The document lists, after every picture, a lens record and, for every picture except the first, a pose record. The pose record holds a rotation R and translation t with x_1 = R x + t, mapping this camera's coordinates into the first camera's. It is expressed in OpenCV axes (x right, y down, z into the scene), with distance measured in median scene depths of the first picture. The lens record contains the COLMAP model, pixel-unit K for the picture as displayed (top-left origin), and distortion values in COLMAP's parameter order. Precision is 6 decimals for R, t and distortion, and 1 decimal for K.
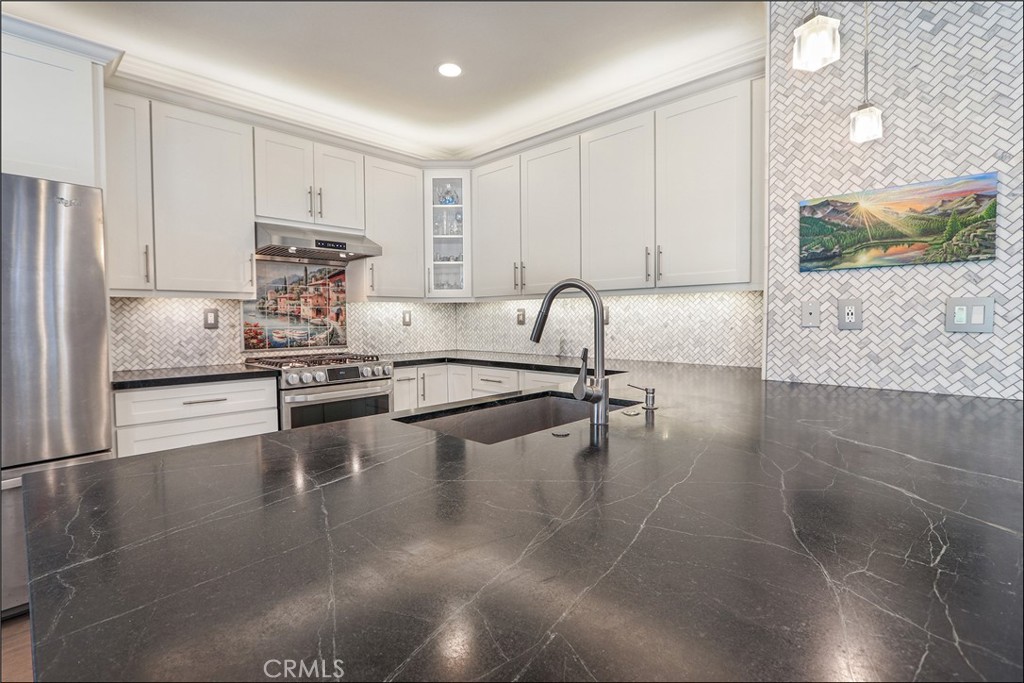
lens RADIAL K [[487.1, 0, 510.6], [0, 487.1, 333.2], [0, 0, 1]] dist [-0.016763, -0.000207]
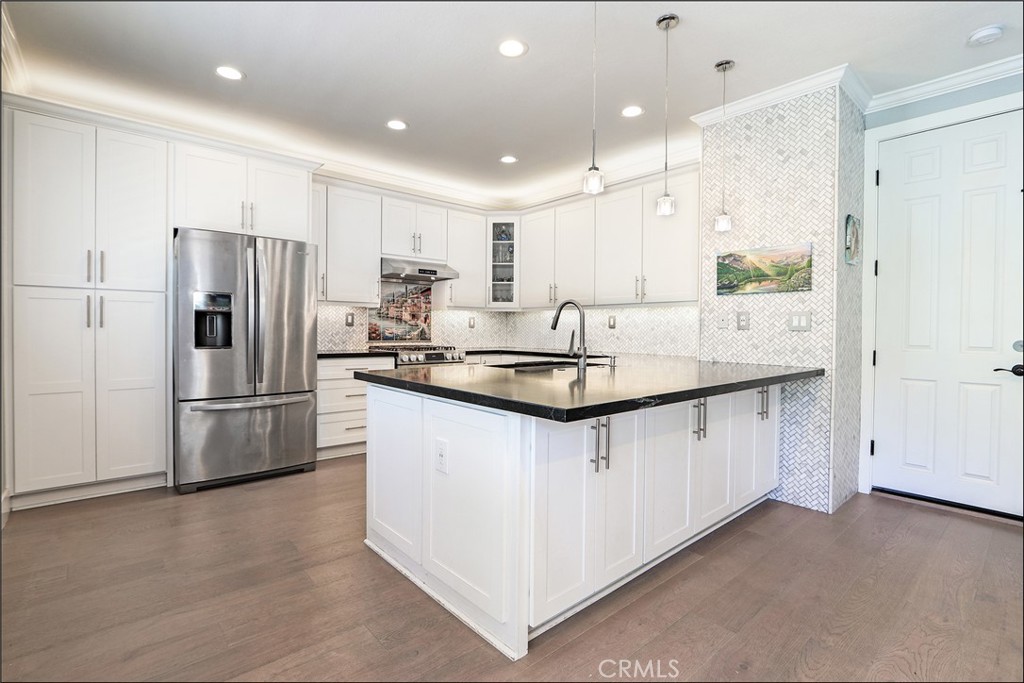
lens RADIAL K [[487.1, 0, 510.6], [0, 487.1, 333.2], [0, 0, 1]] dist [-0.016763, -0.000207]
pose [[0.995844, 0.017734, -0.089327, 0.025799], [-0.019728, 0.999574, -0.021488, 0.035370], [0.088908, 0.023161, 0.995771, -0.470855]]
